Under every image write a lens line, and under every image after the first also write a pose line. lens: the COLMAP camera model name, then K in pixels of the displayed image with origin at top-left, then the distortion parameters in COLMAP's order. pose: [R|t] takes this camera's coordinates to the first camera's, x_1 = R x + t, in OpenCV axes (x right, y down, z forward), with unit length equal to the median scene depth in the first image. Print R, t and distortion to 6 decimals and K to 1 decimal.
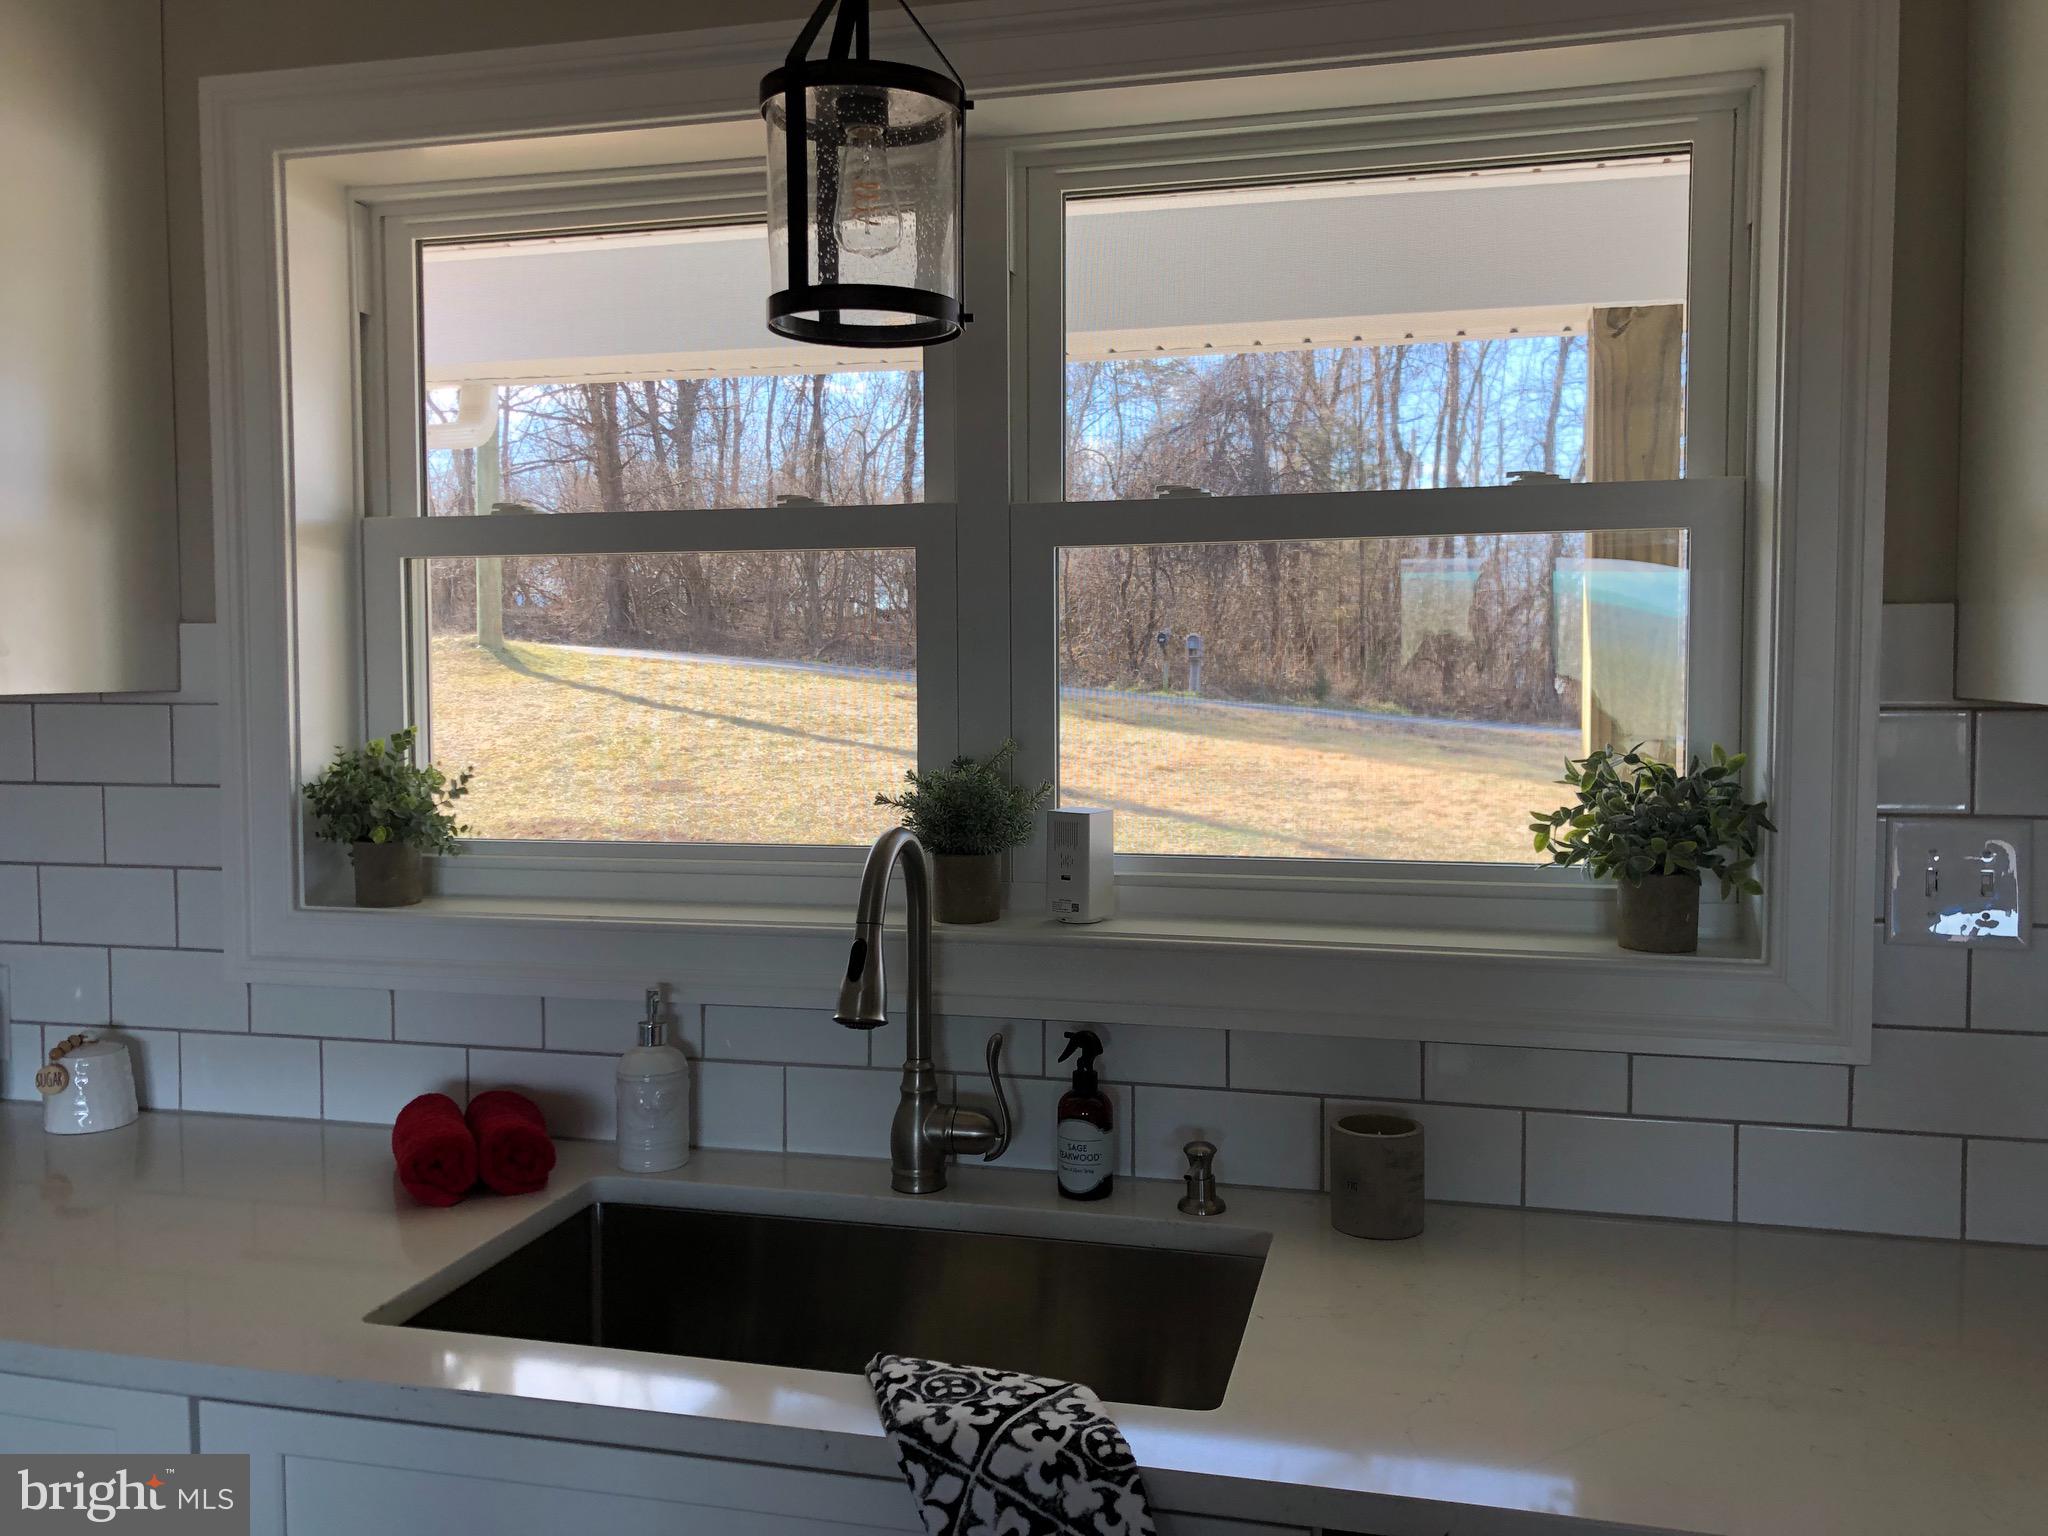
lens RADIAL K [[1673.2, 0, 1026.5], [0, 1673.2, 768.9], [0, 0, 1]] dist [0.039602, -0.037987]
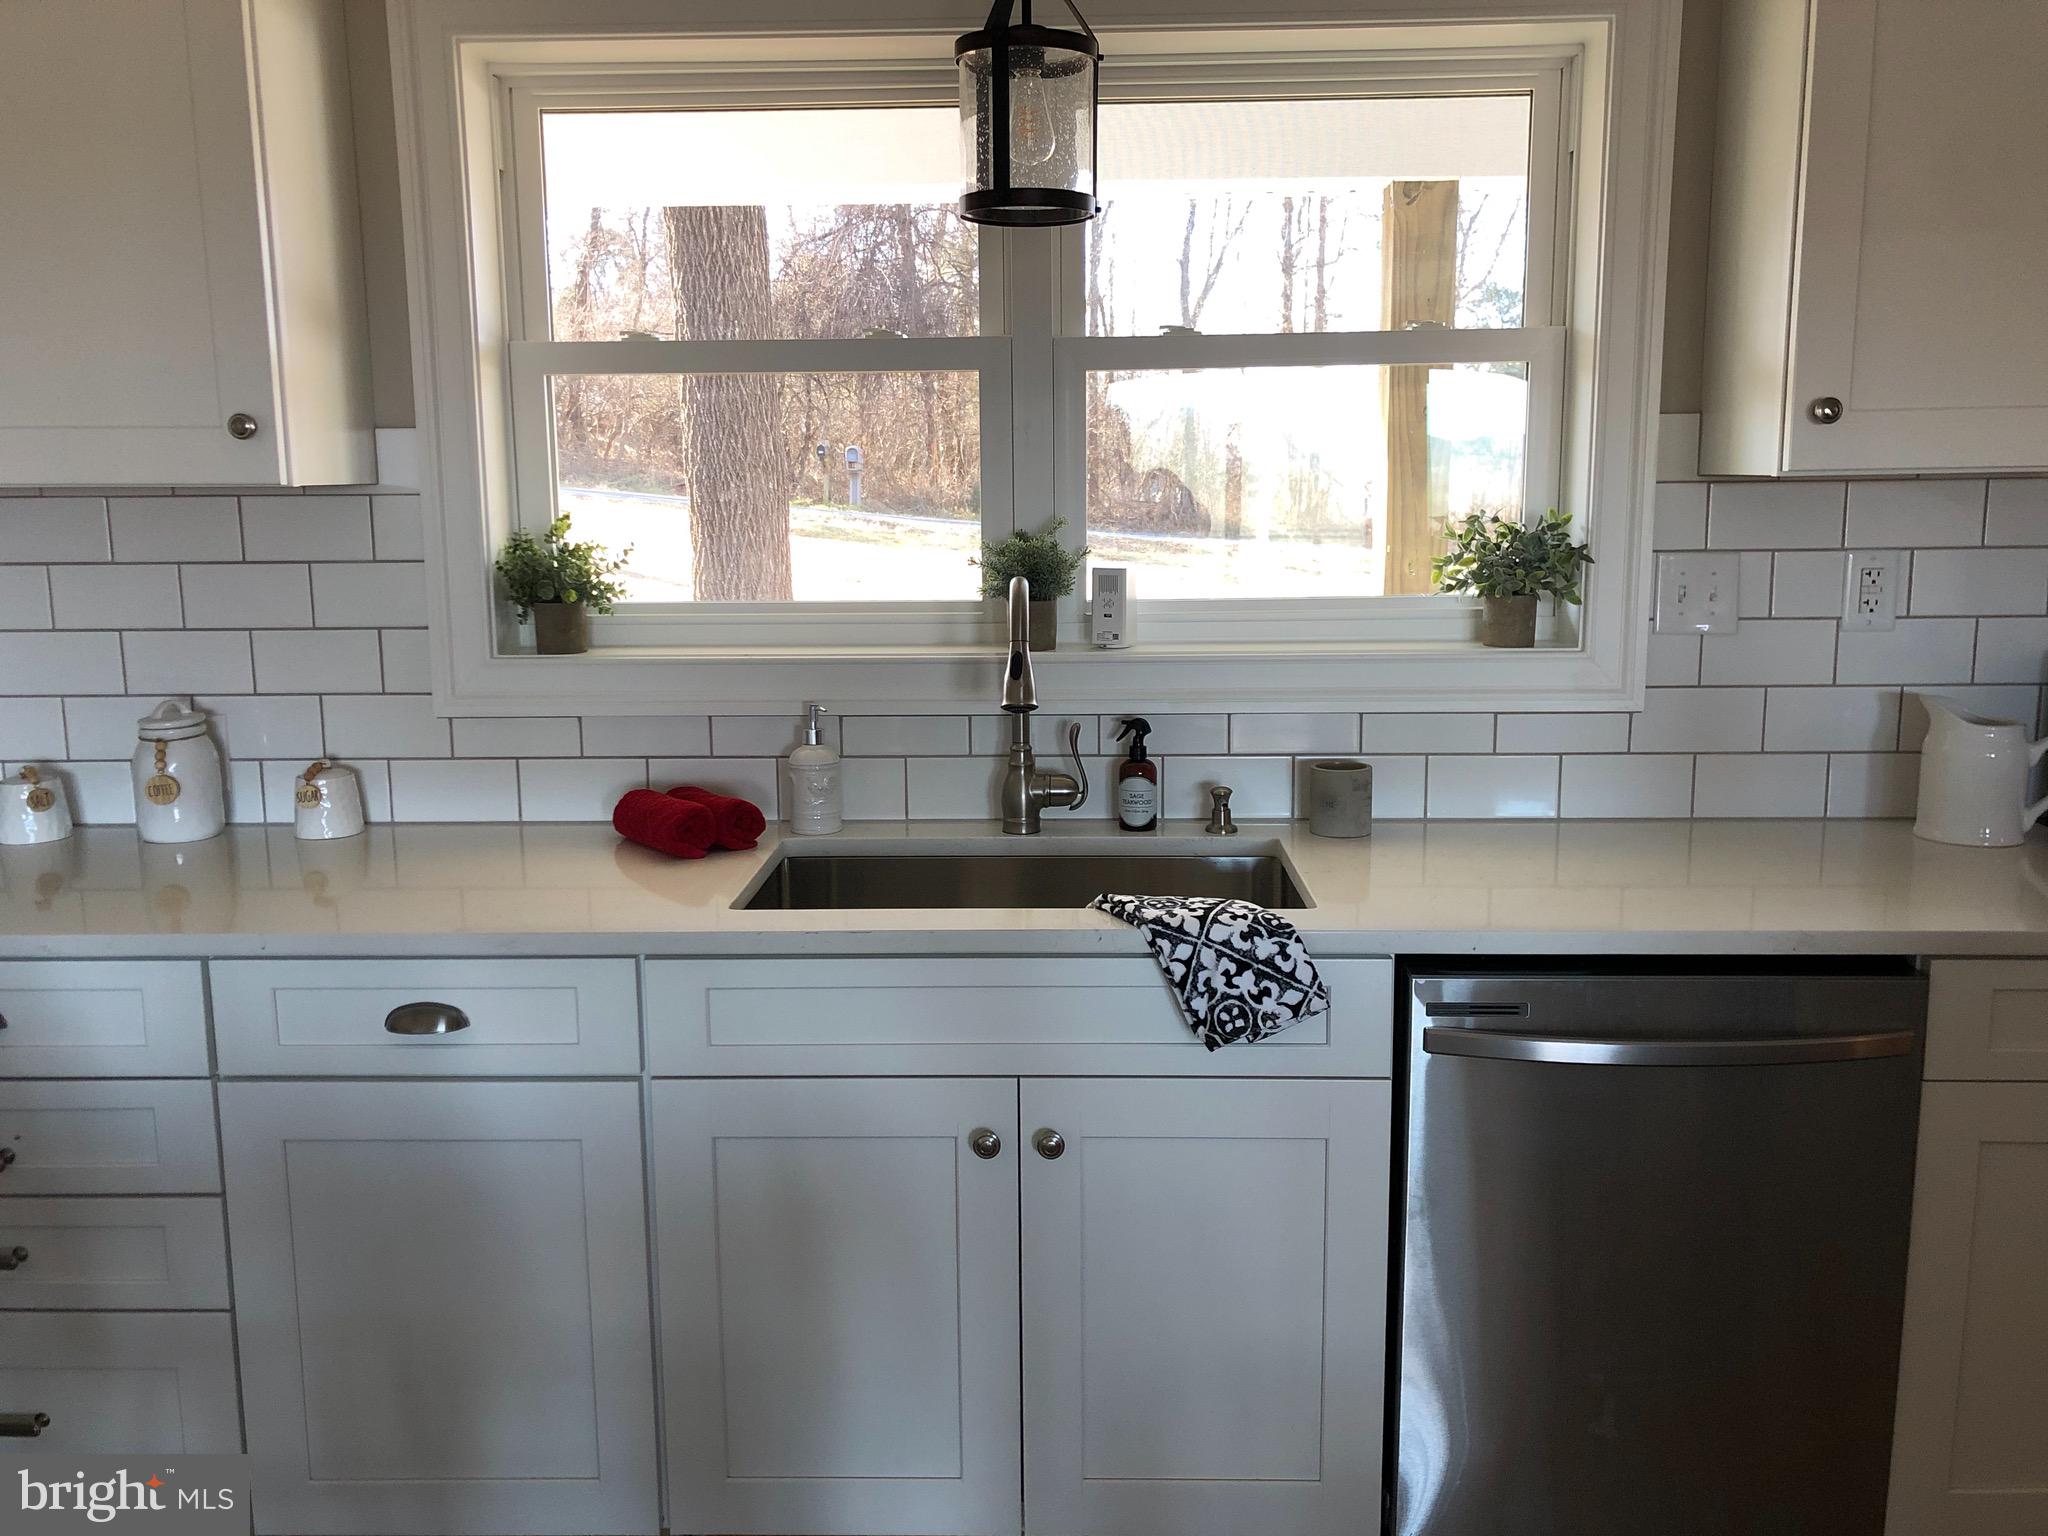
lens RADIAL K [[1673.2, 0, 1022.9], [0, 1673.2, 764.8], [0, 0, 1]] dist [0.039602, -0.037987]
pose [[0.977322, -0.041793, 0.207595, -0.342727], [0.019439, 0.993898, 0.108578, 0.037481], [-0.210867, -0.102080, 0.972170, -0.357831]]
